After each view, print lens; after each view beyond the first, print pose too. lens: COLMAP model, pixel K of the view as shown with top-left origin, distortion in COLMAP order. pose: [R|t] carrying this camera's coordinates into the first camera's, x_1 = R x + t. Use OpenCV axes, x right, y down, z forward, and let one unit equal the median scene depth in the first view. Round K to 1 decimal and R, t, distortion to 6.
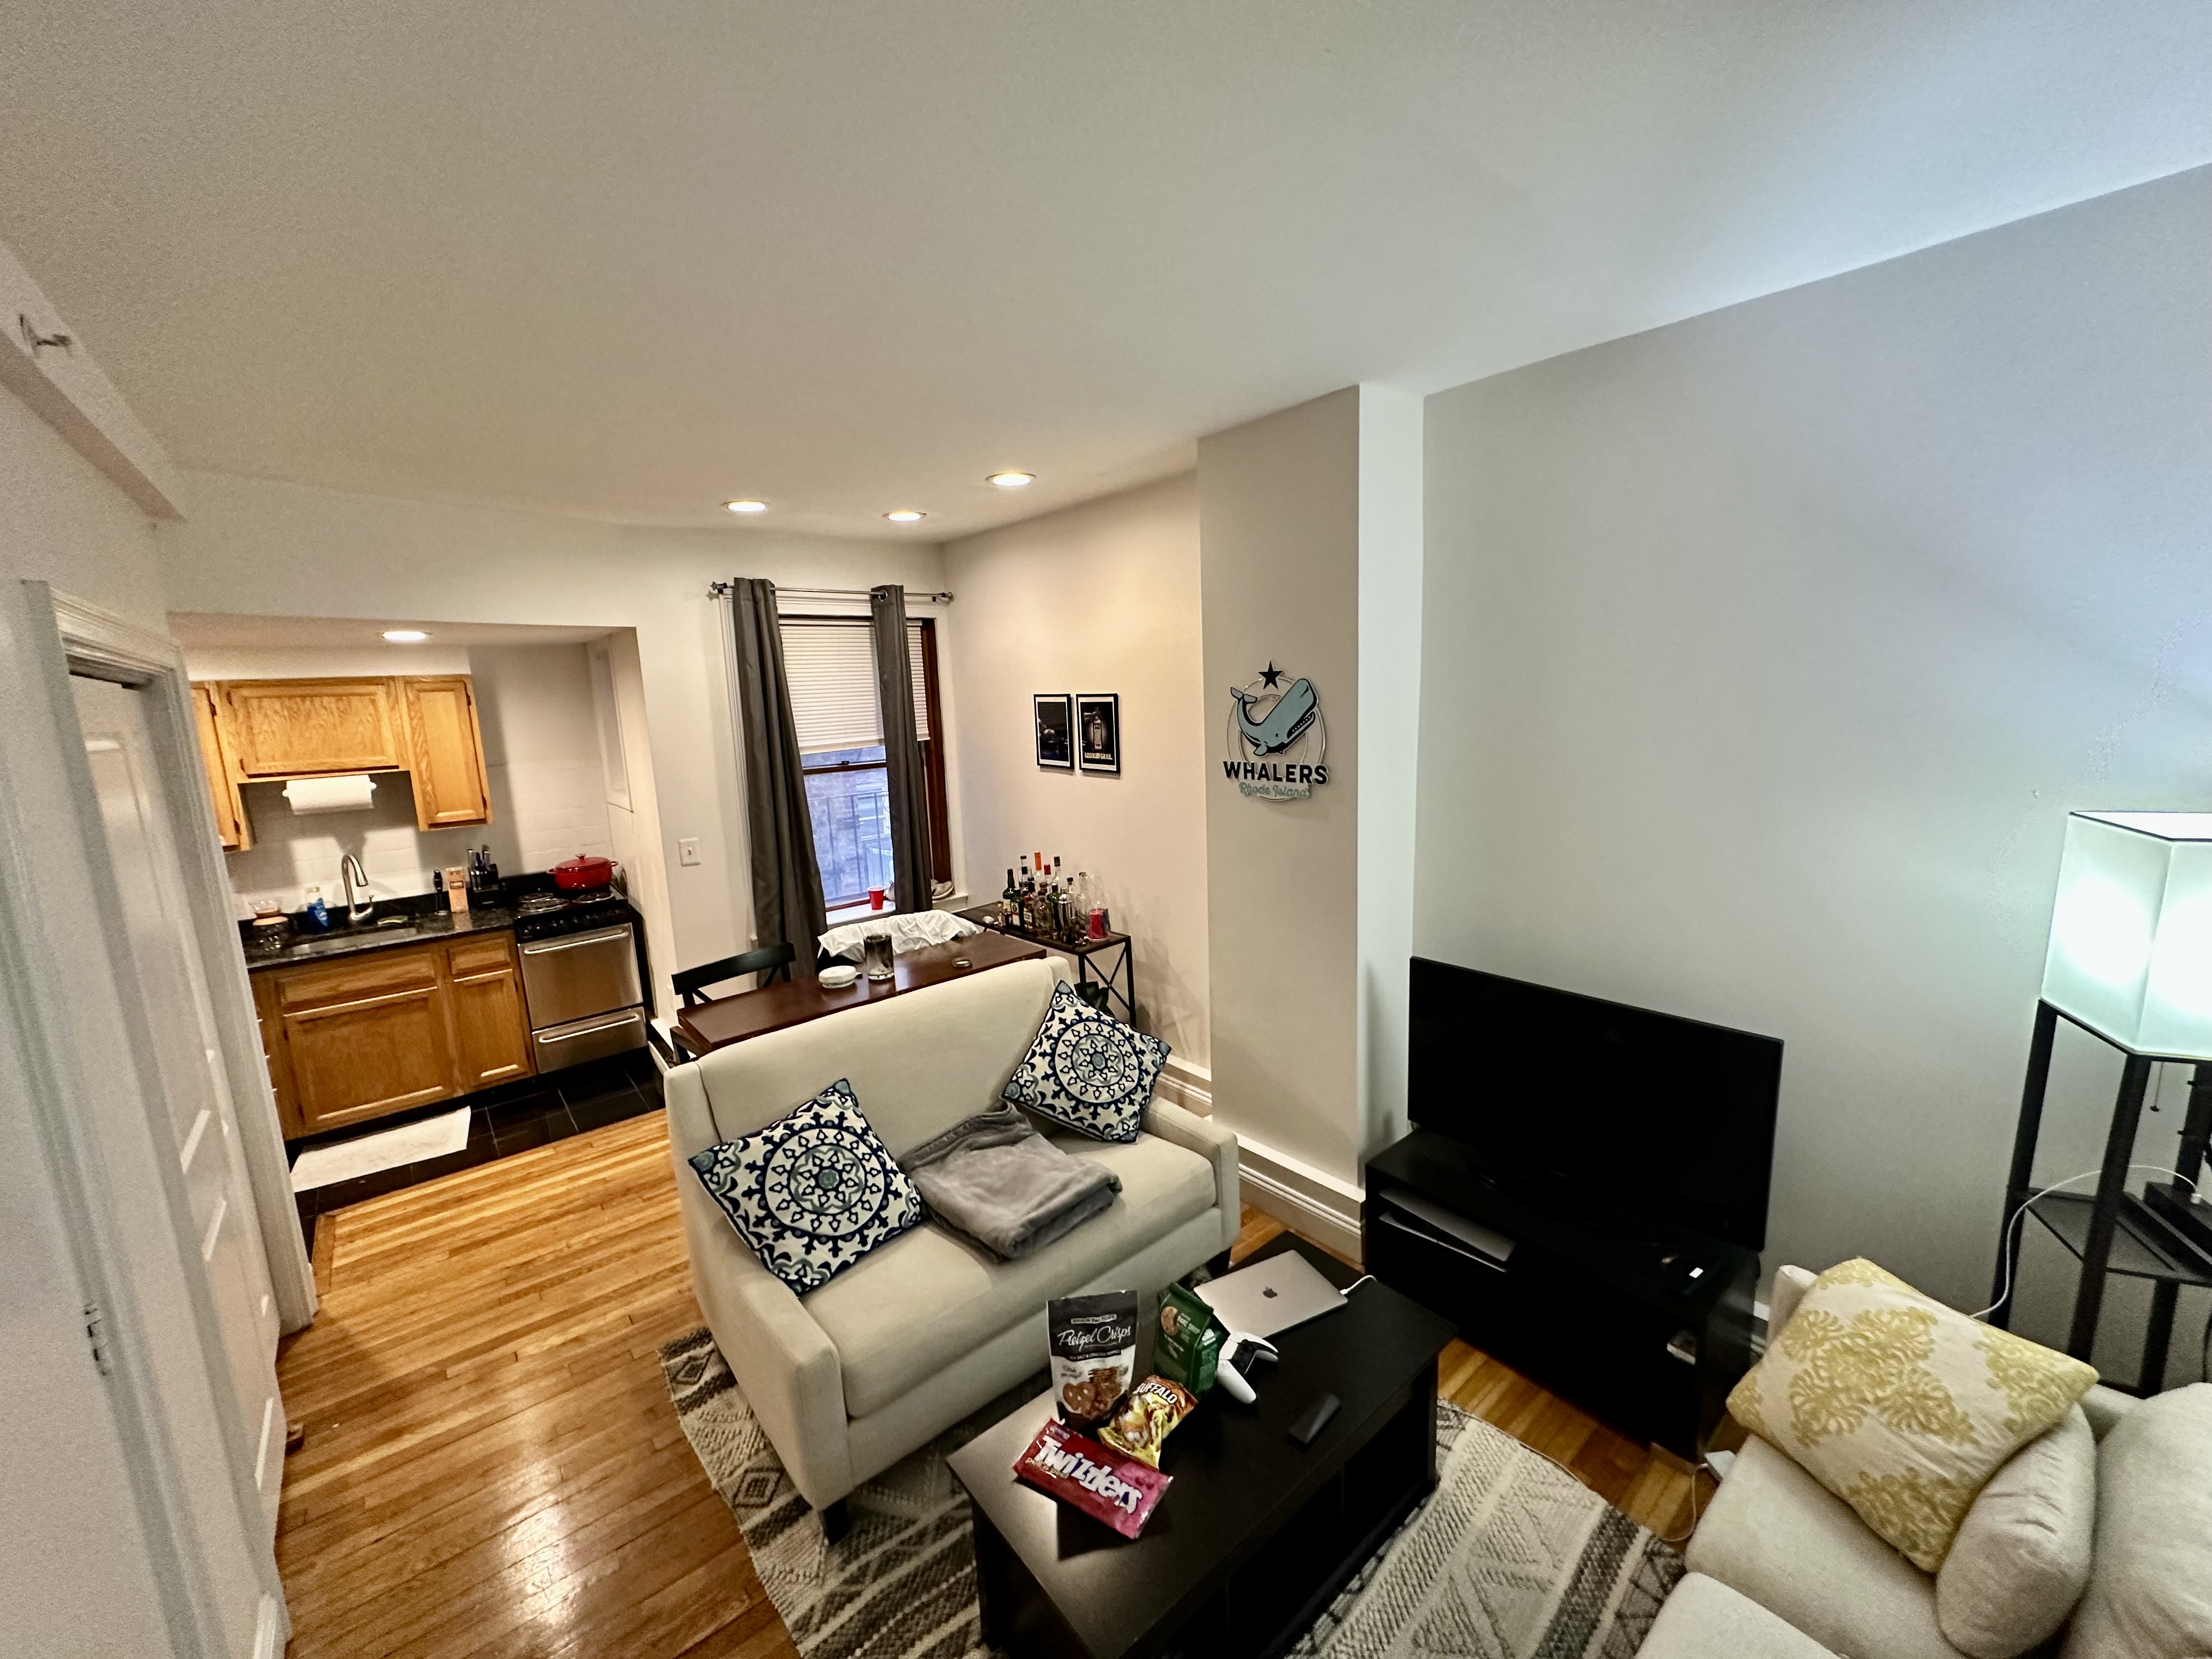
lens RADIAL K [[877.7, 0, 1106.3], [0, 877.7, 833.0], [0, 0, 1]] dist [-0.002142, 0.000406]
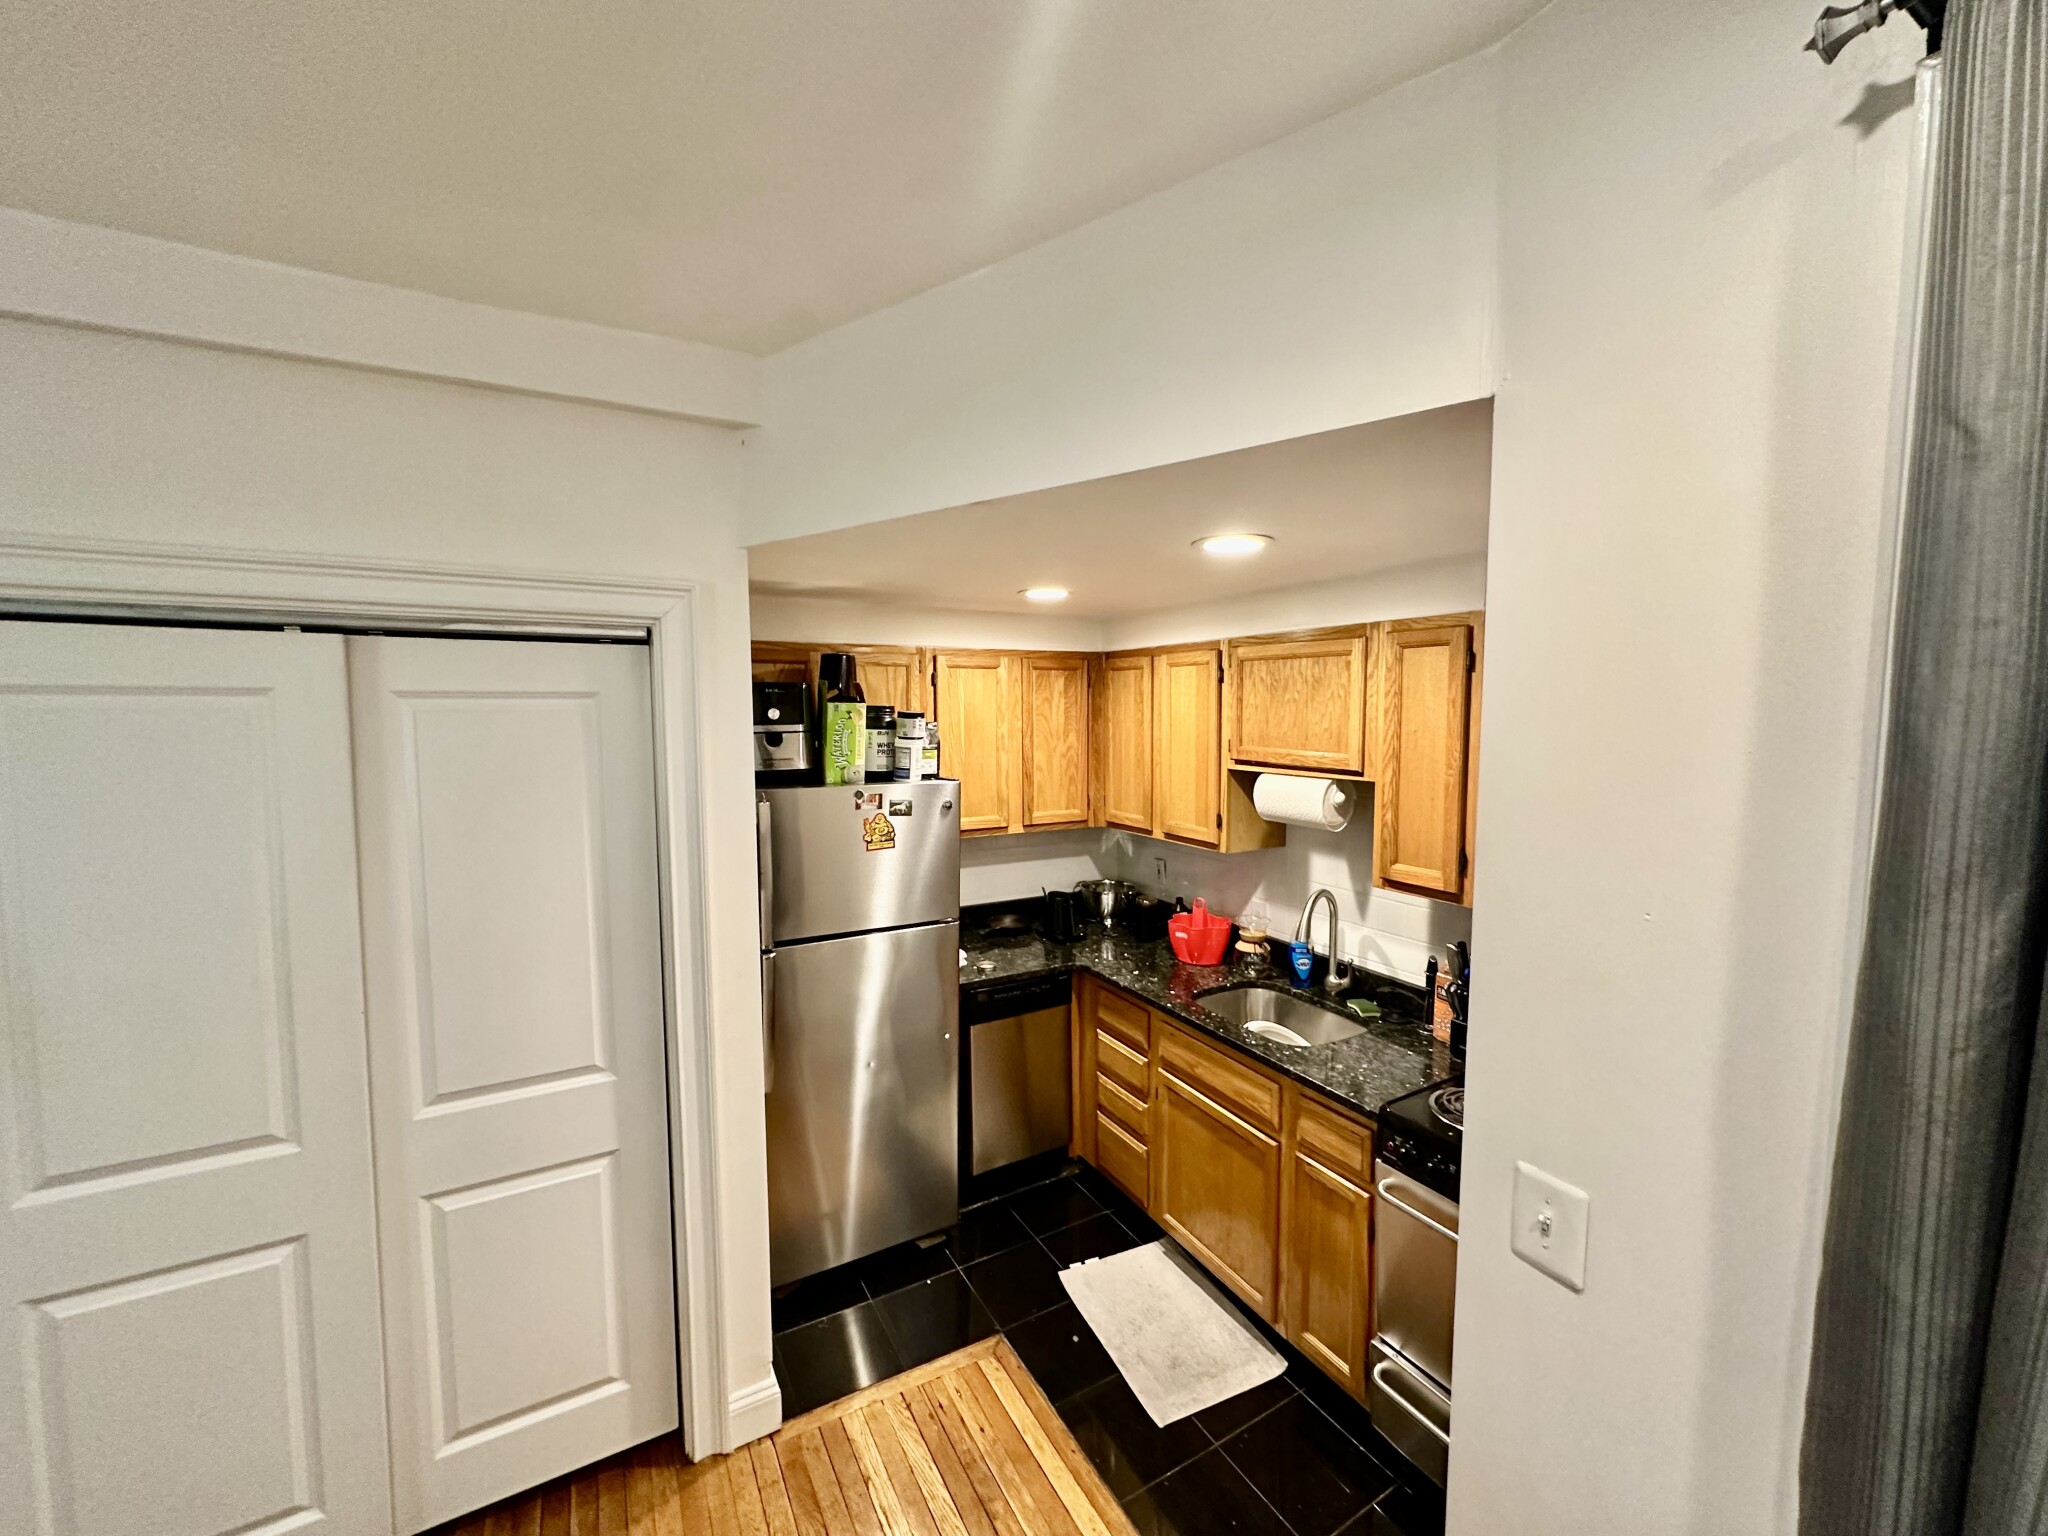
lens RADIAL K [[812.6, 0, 1026.1], [0, 812.6, 763.8], [0, 0, 1]] dist [-0.002142, 0.000406]
pose [[-0.176105, 0.114601, -0.977678, -0.227660], [-0.148361, 0.978765, 0.141452, -0.128530], [0.973127, 0.169960, -0.155363, 0.878083]]
